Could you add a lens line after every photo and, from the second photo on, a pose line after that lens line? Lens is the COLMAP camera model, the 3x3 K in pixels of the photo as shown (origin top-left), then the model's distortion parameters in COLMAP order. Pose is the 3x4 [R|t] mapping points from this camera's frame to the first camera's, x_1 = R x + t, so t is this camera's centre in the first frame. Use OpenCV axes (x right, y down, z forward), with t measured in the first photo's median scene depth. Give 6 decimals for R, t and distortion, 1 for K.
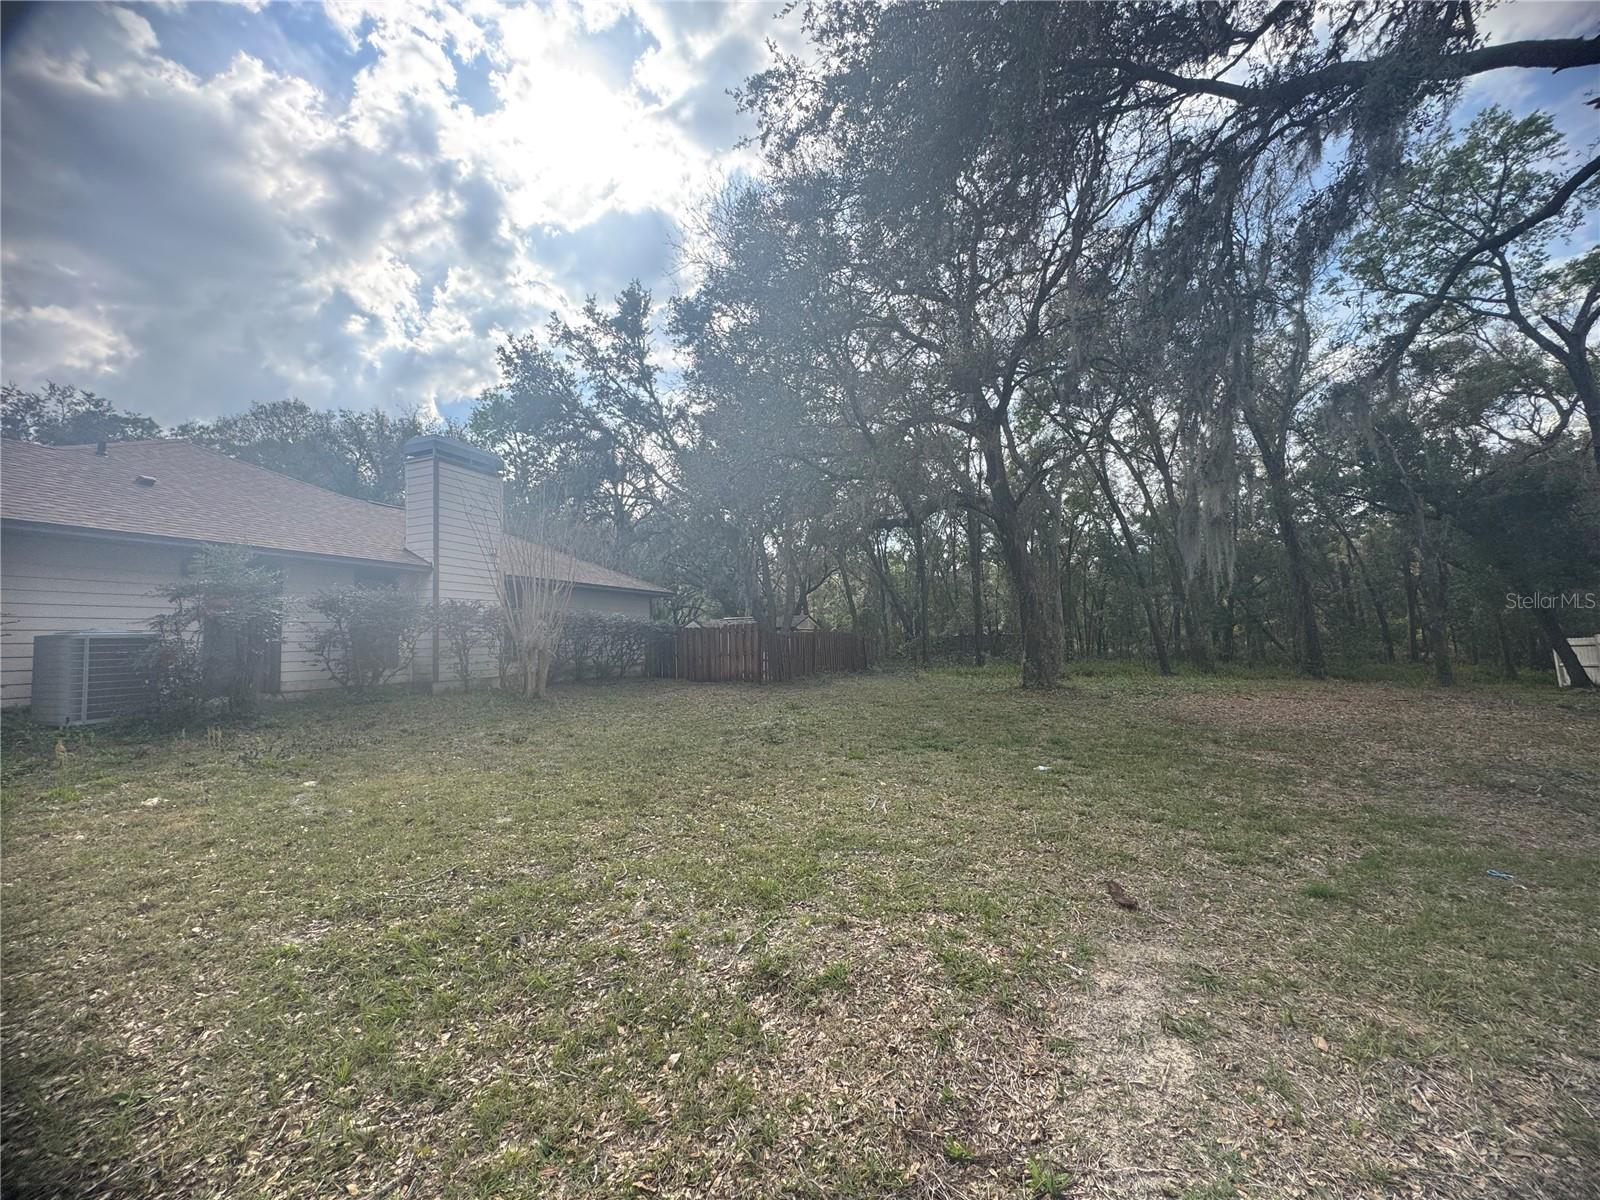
lens RADIAL K [[638.9, 0, 800.8], [0, 638.9, 589.1], [0, 0, 1]] dist [-0.004437, 0.000548]
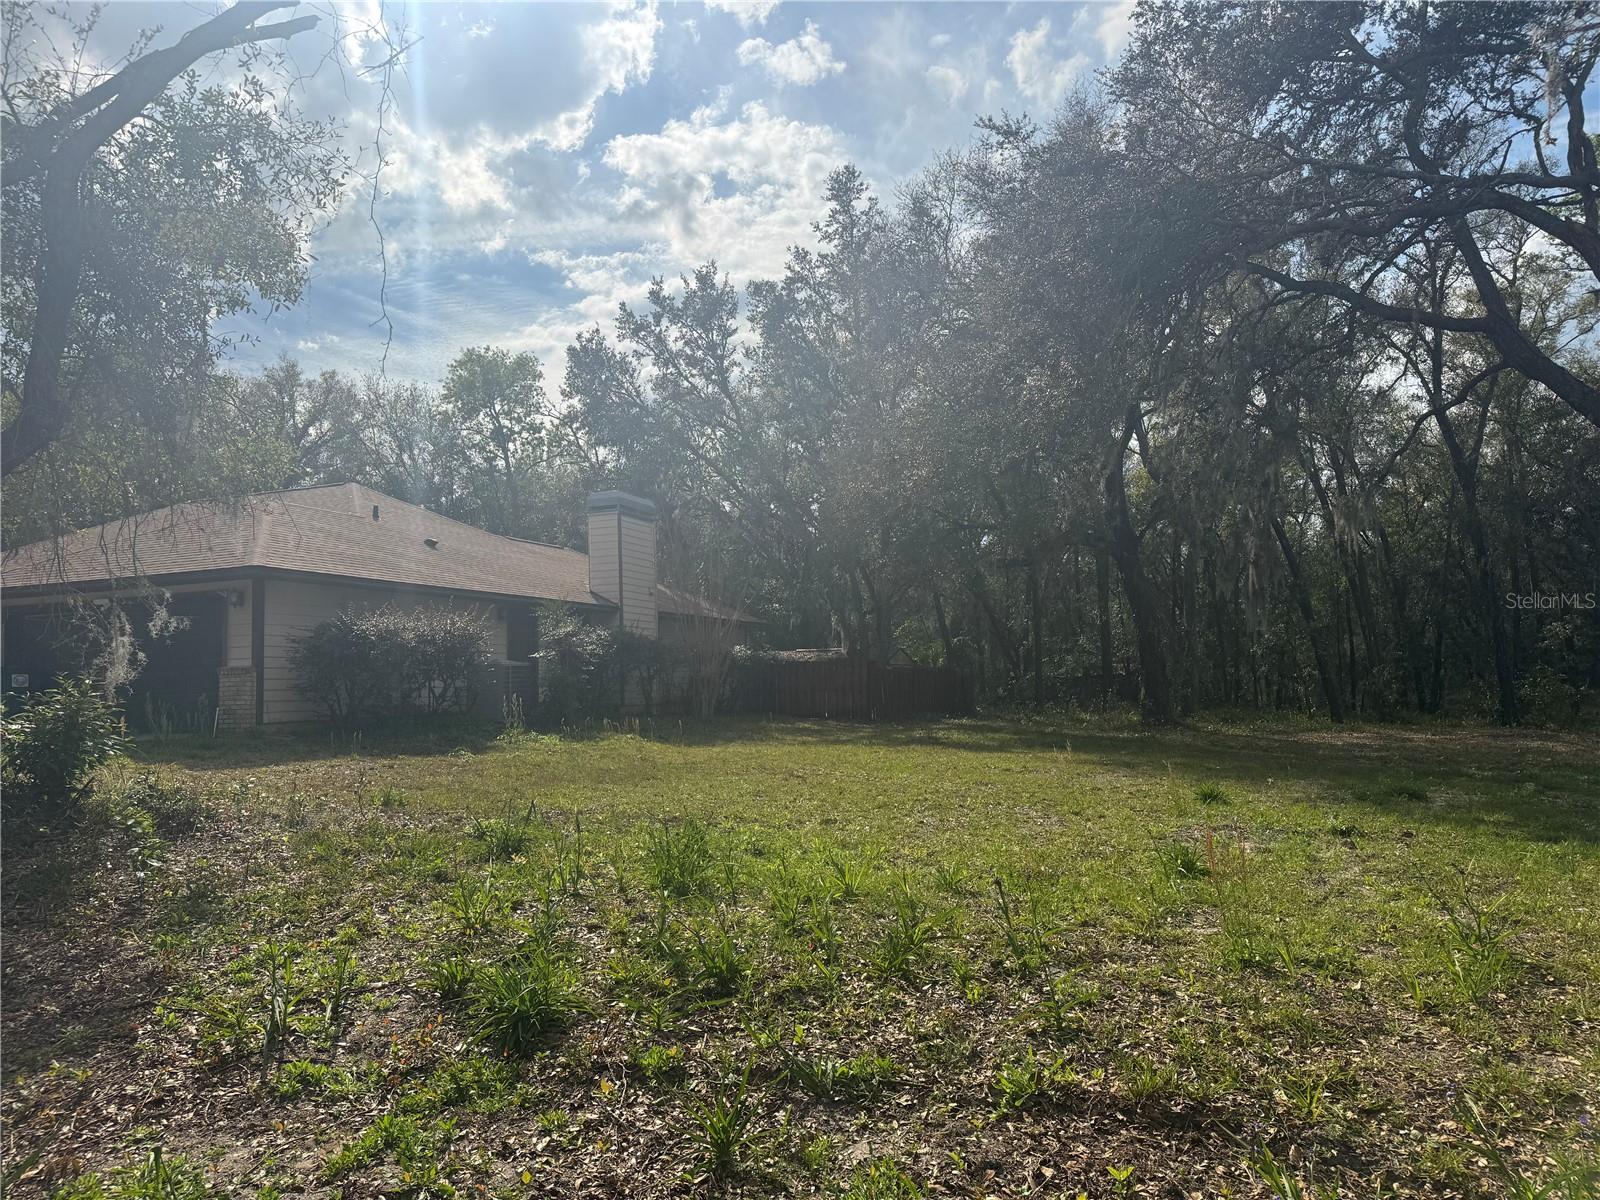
lens RADIAL K [[1119.4, 0, 782.4], [0, 1119.4, 603.0], [0, 0, 1]] dist [0.049104, -0.052513]
pose [[0.999598, 0.008231, -0.027143, -0.118714], [-0.008040, 0.999942, 0.007124, -0.031696], [0.027200, -0.006903, 0.999606, -0.540568]]
